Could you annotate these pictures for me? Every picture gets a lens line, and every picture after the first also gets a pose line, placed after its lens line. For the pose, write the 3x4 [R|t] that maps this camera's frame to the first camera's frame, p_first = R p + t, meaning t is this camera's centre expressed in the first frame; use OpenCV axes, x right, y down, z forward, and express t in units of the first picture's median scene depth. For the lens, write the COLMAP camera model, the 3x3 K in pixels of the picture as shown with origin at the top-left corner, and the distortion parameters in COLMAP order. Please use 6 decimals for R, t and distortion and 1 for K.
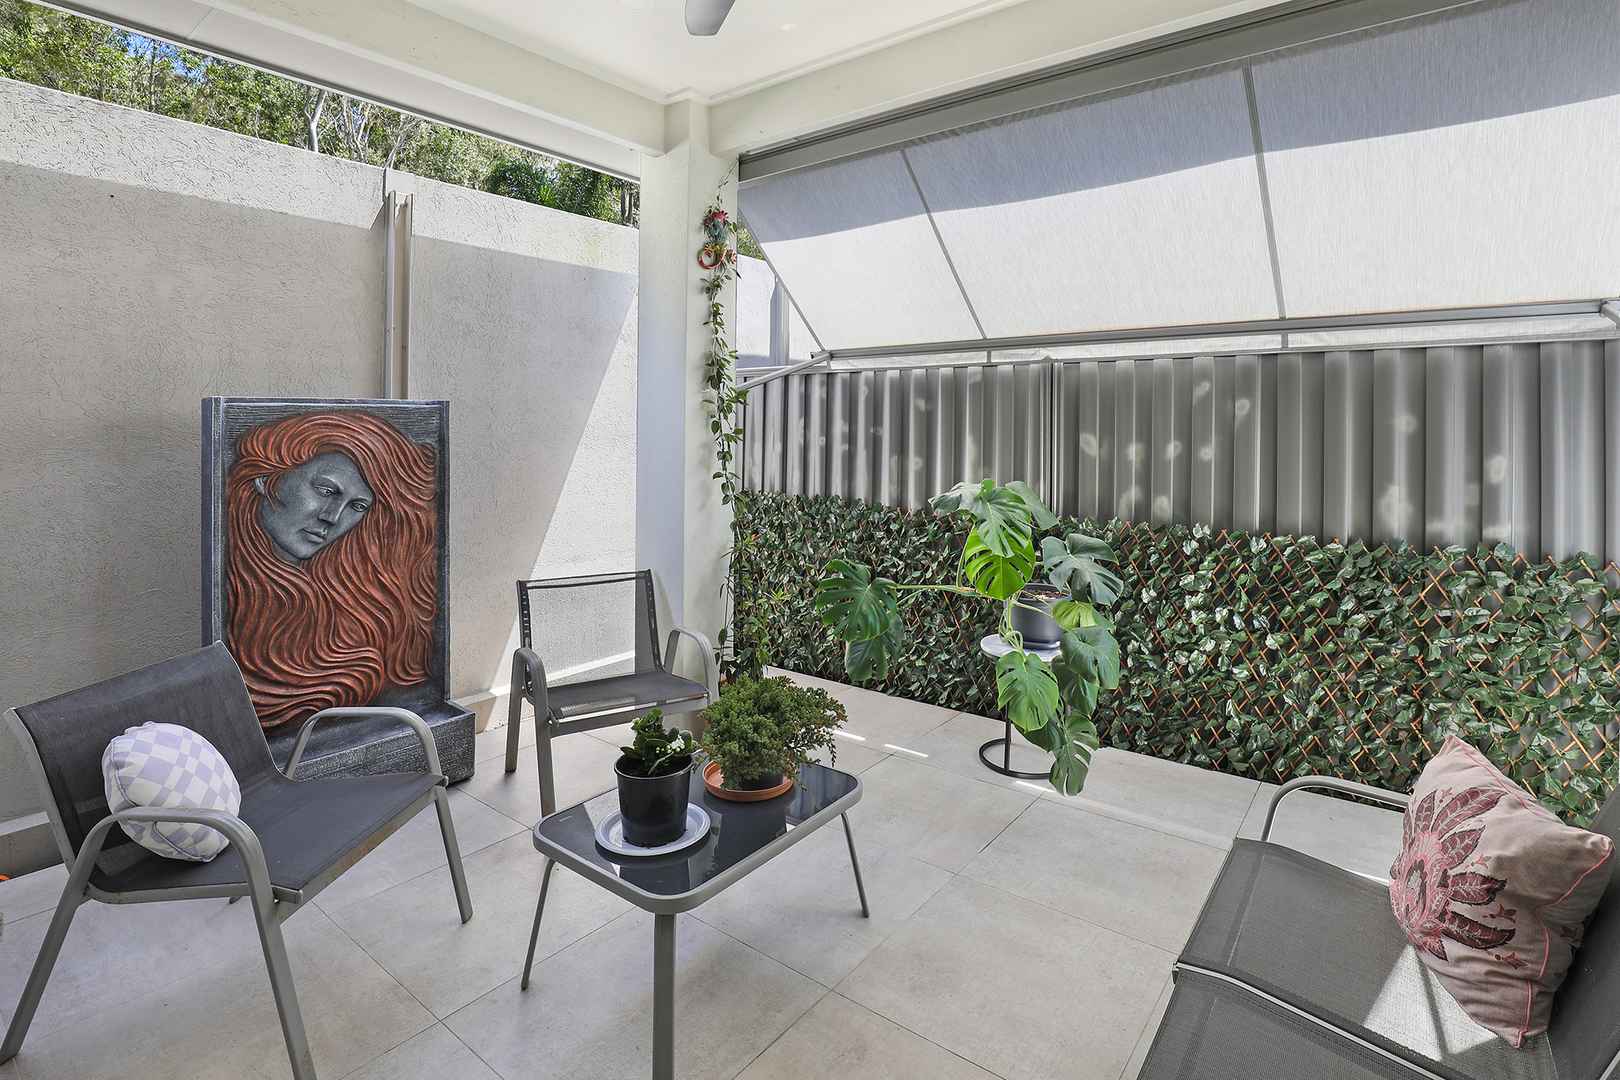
lens RADIAL K [[739.3, 0, 817.5], [0, 739.3, 448.7], [0, 0, 1]] dist [-0.004718, -0.000525]
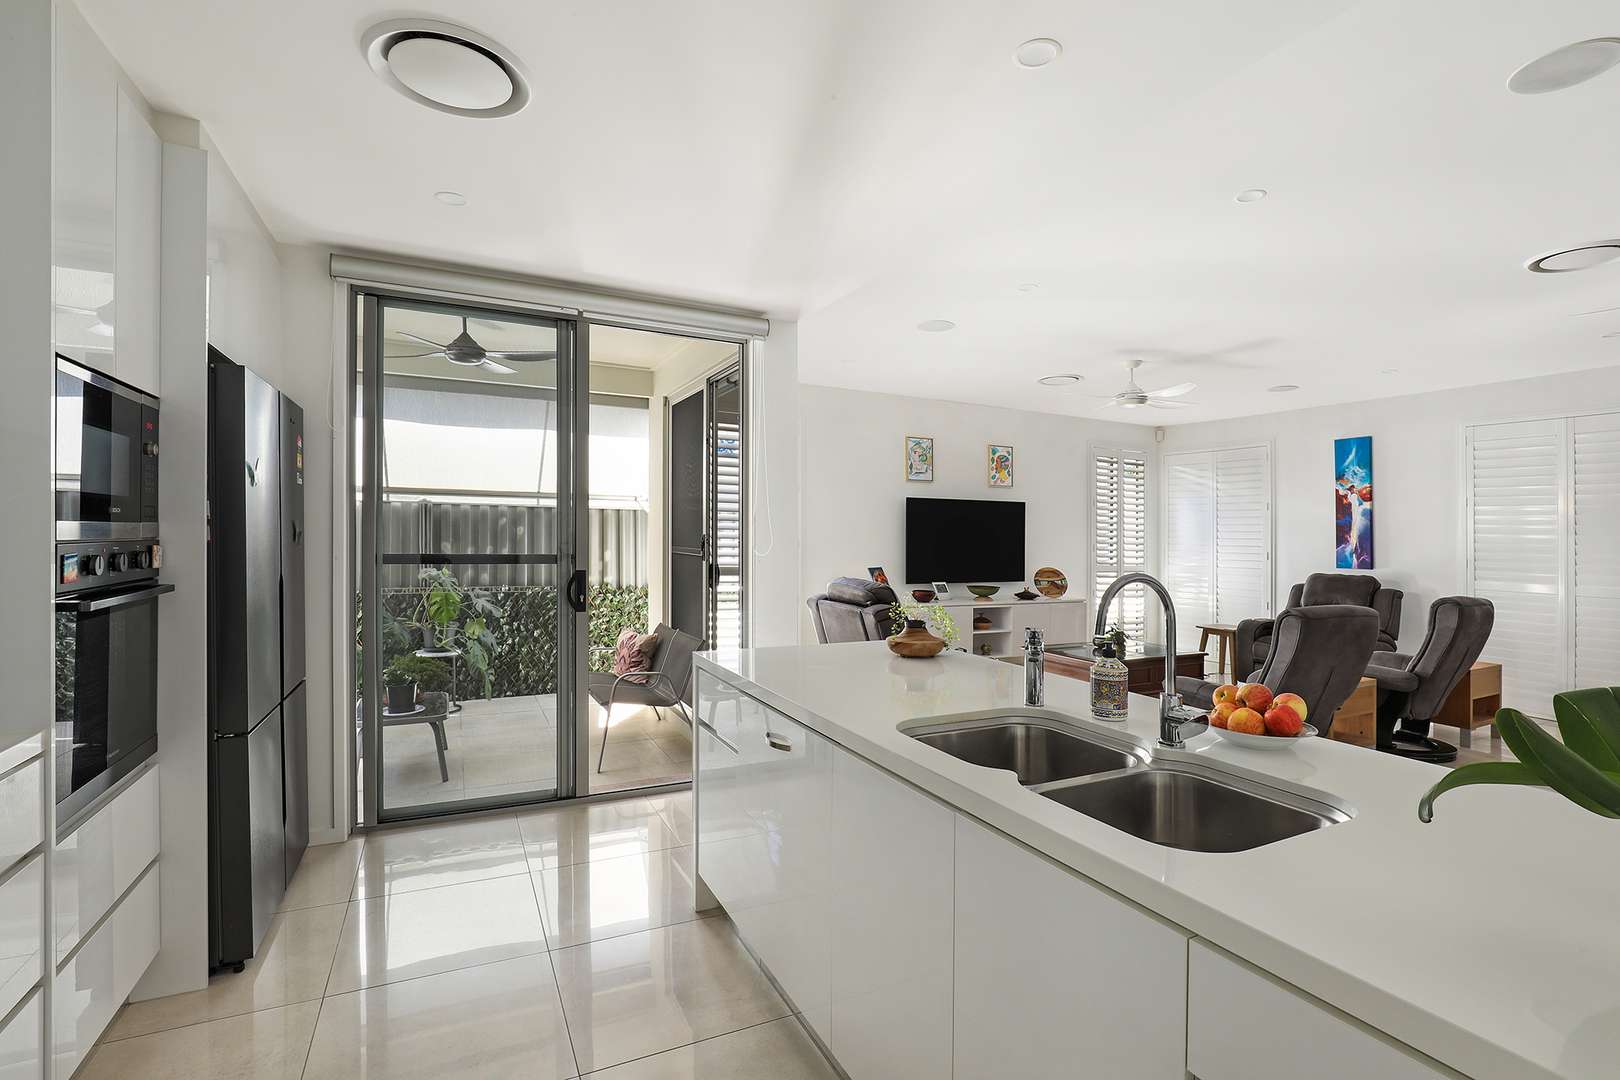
lens RADIAL K [[739.3, 0, 810.0], [0, 739.3, 543.2], [0, 0, 1]] dist [-0.004718, -0.000525]
pose [[0.427346, -0.001578, 0.904087, -1.072108], [0.010213, 0.999943, -0.003082, -0.002860], [-0.904031, 0.010551, 0.427338, -0.734549]]
